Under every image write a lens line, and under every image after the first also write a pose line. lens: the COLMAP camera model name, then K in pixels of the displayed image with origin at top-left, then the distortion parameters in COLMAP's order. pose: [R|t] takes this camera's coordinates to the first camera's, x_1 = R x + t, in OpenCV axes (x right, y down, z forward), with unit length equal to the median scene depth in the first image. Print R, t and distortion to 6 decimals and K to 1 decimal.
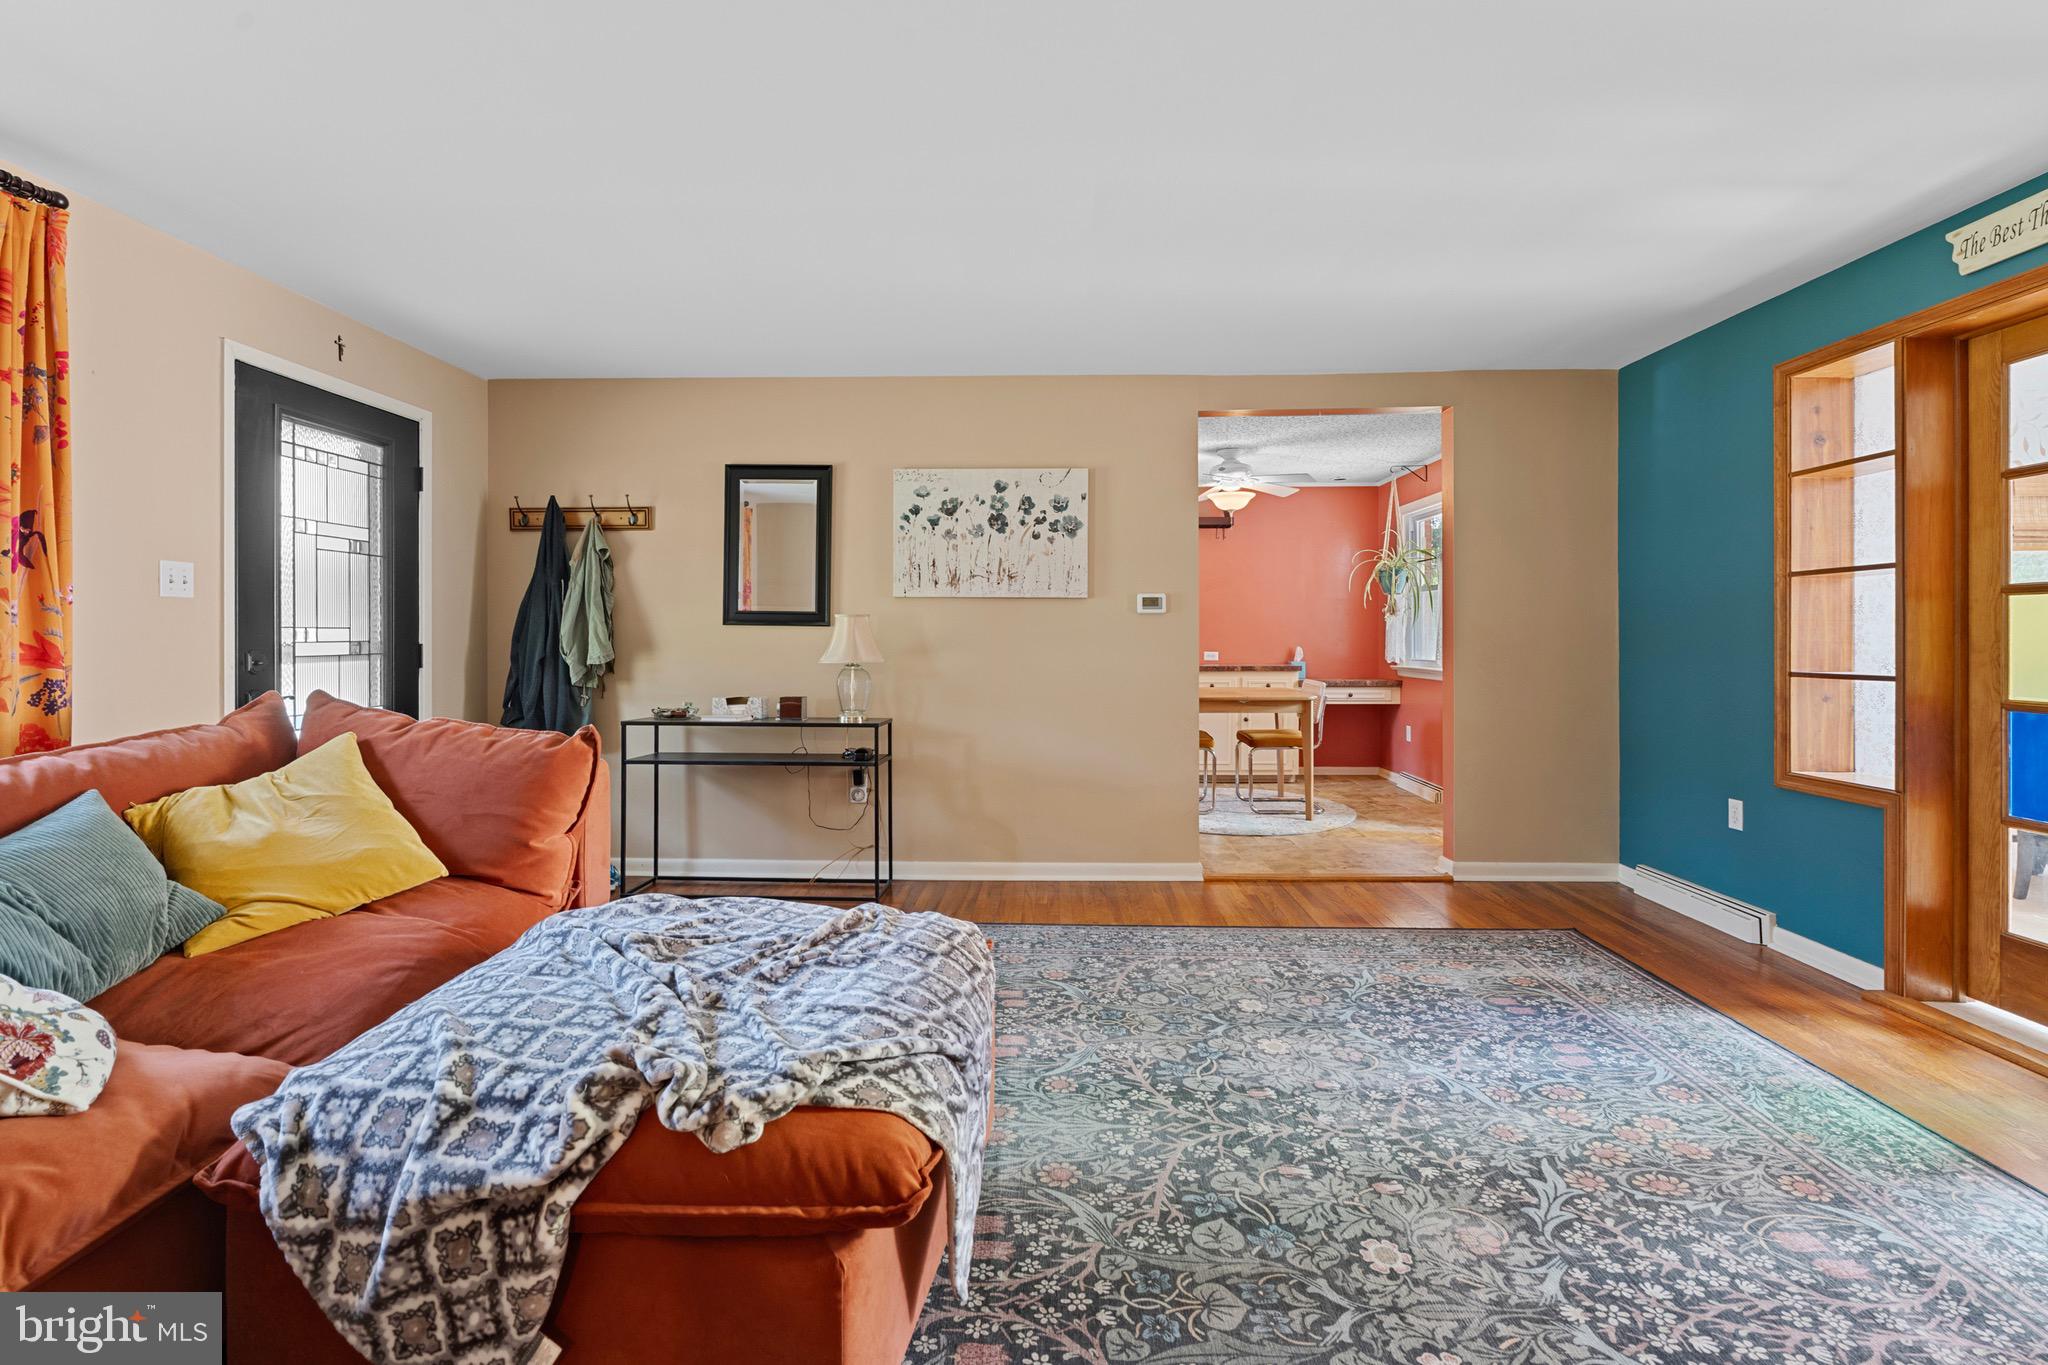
lens RADIAL K [[938.8, 0, 1014.5], [0, 938.8, 633.2], [0, 0, 1]] dist [-0.005853, 0.000947]
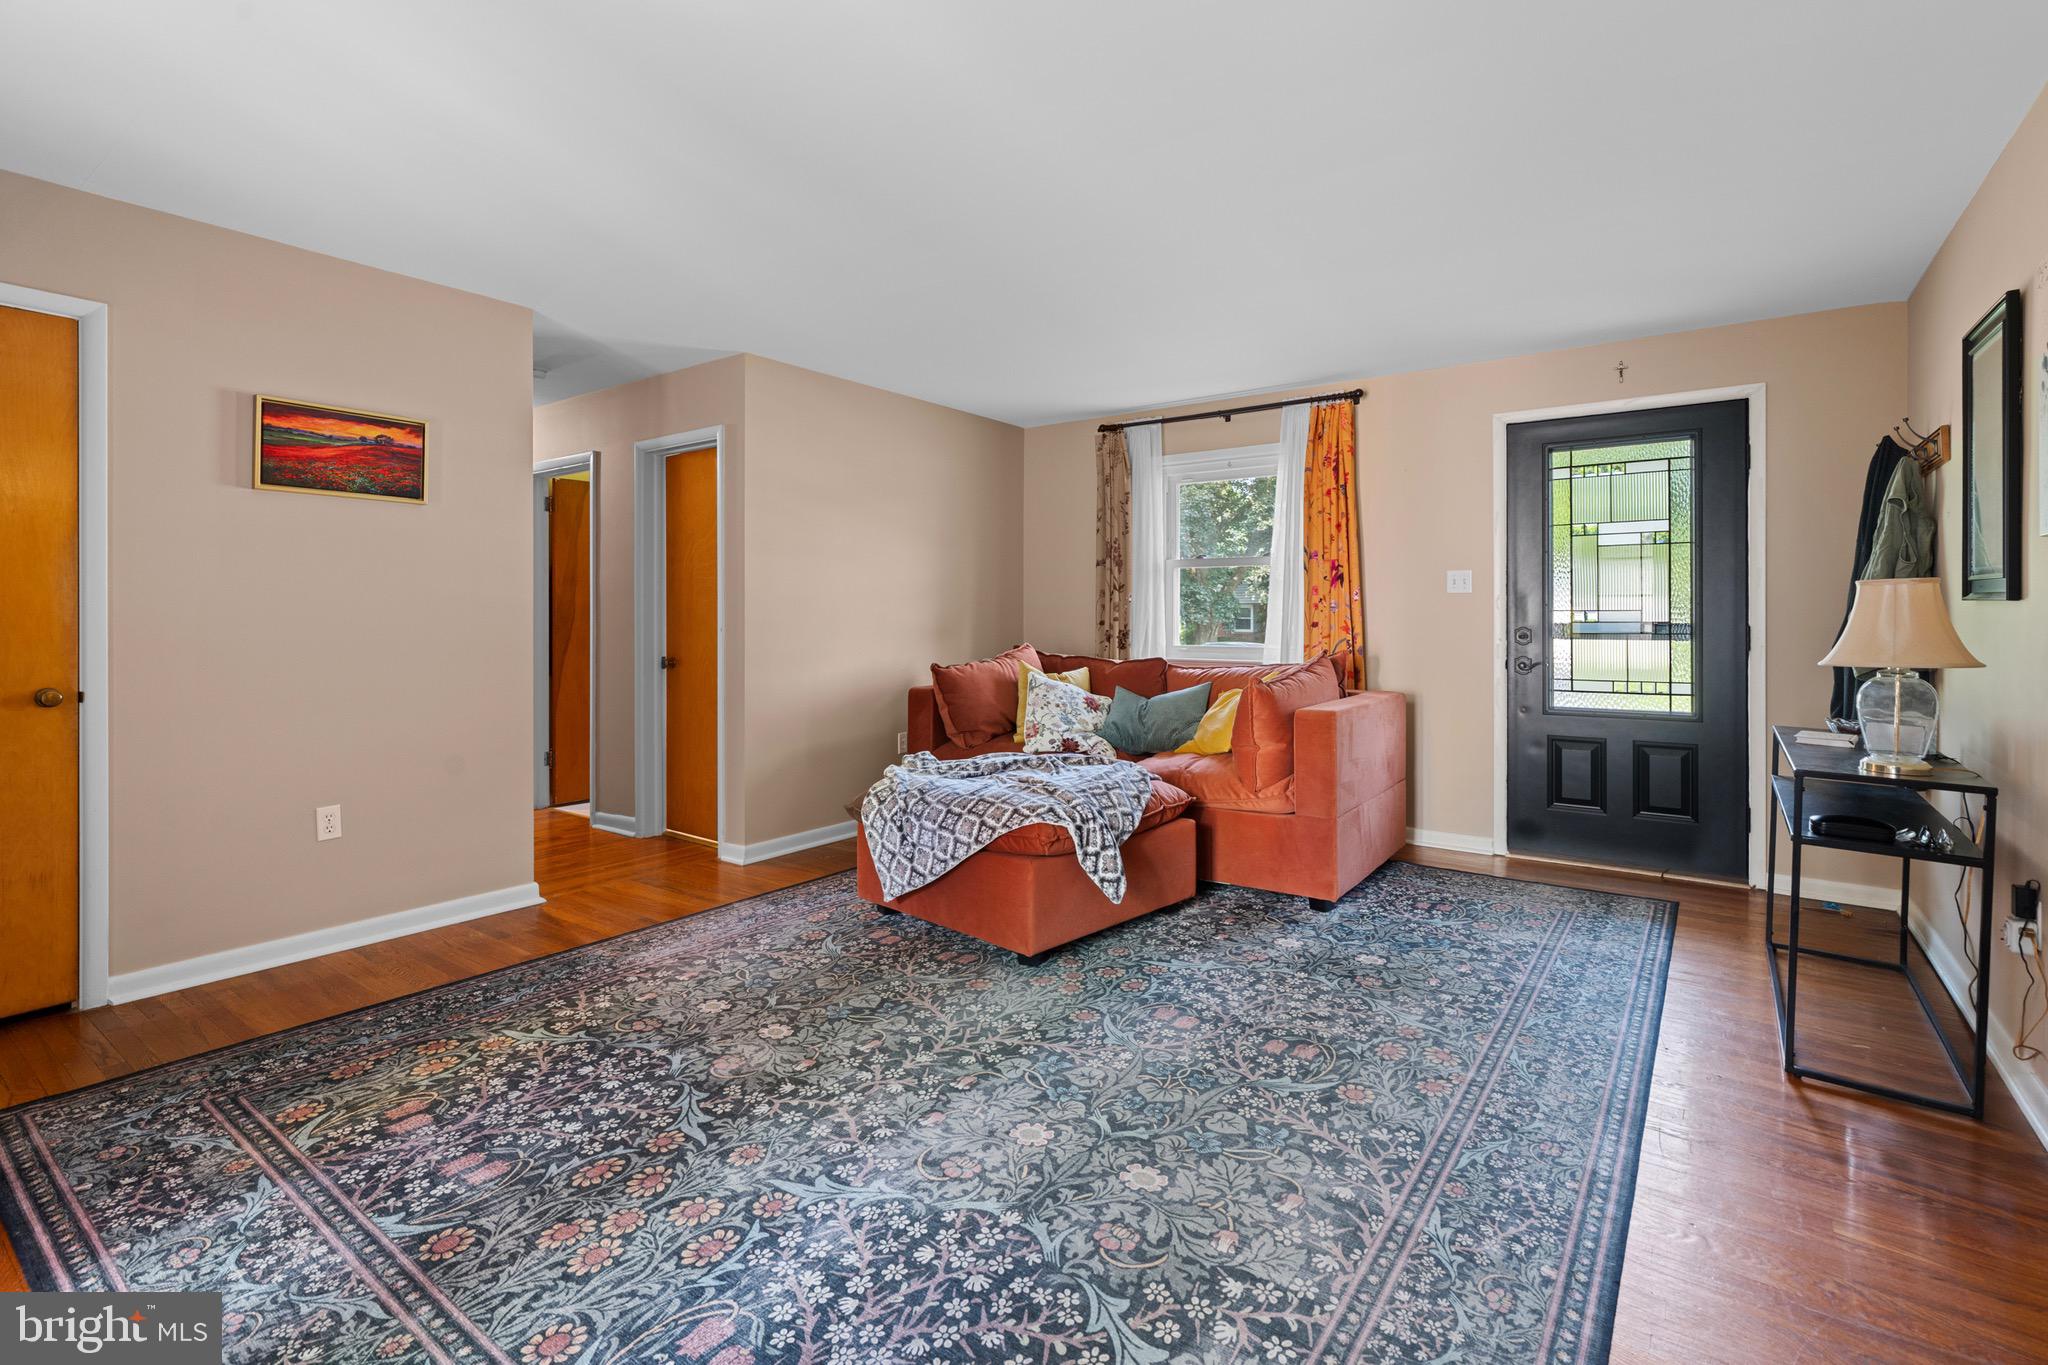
lens RADIAL K [[938.8, 0, 1010.2], [0, 938.8, 594.0], [0, 0, 1]] dist [-0.005853, 0.000947]
pose [[-0.571356, -0.019509, -0.820470, 1.084119], [0.003615, 0.999648, -0.026286, 0.003381], [0.820694, -0.017985, -0.571085, 1.654070]]
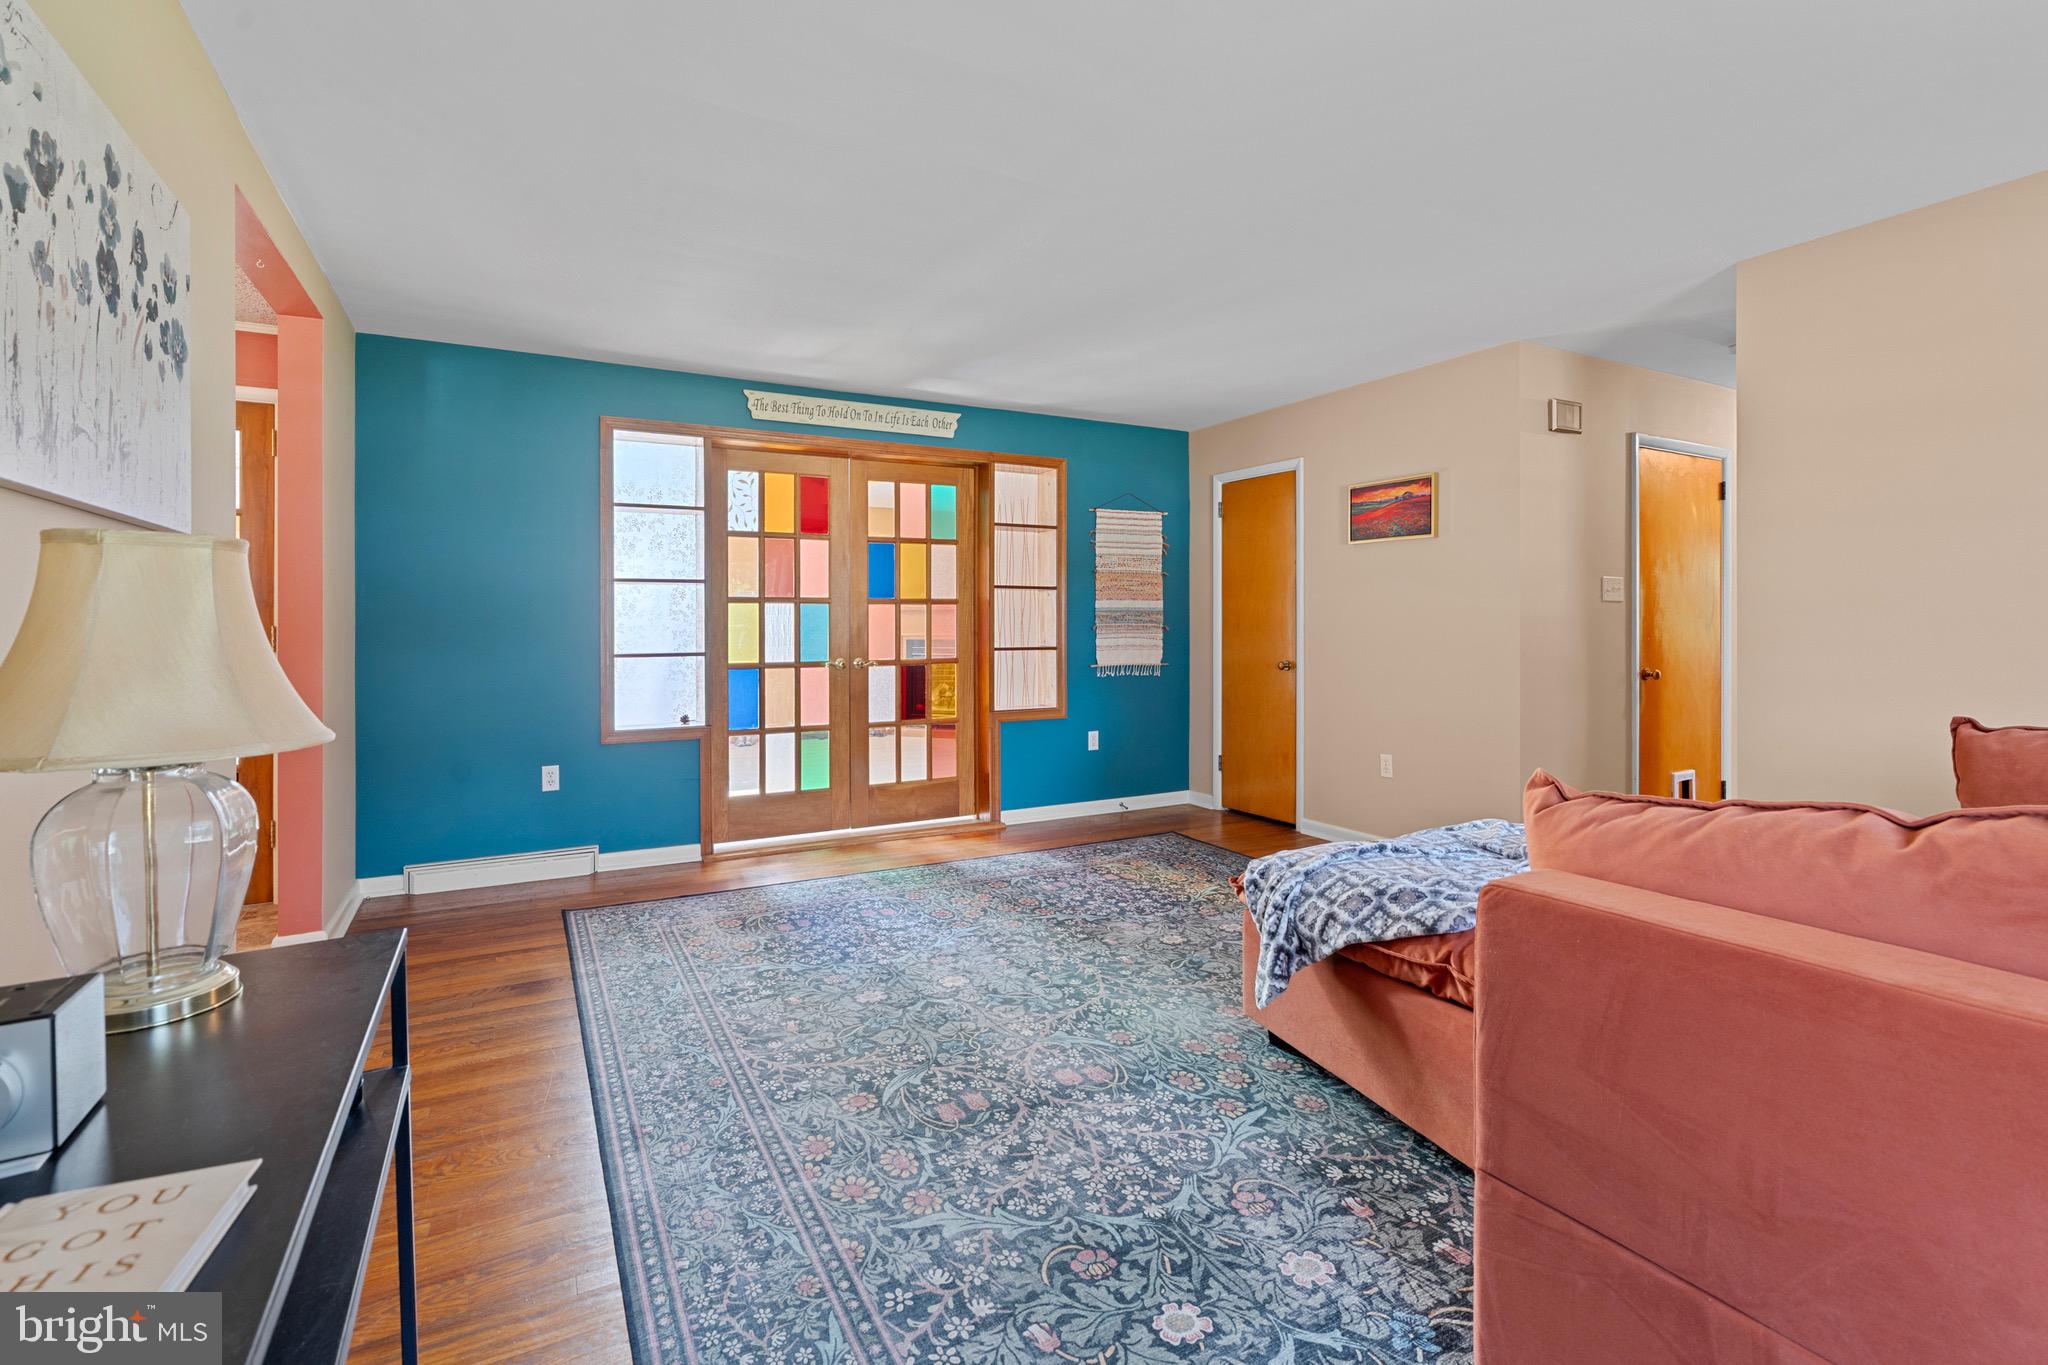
lens RADIAL K [[938.8, 0, 1023.5], [0, 938.8, 623.4], [0, 0, 1]] dist [-0.005853, 0.000947]
pose [[-0.511779, 0.002888, 0.859112, -0.873532], [-0.002732, 0.999984, -0.004989, 0.005037], [-0.859113, -0.004900, -0.511763, 1.738332]]
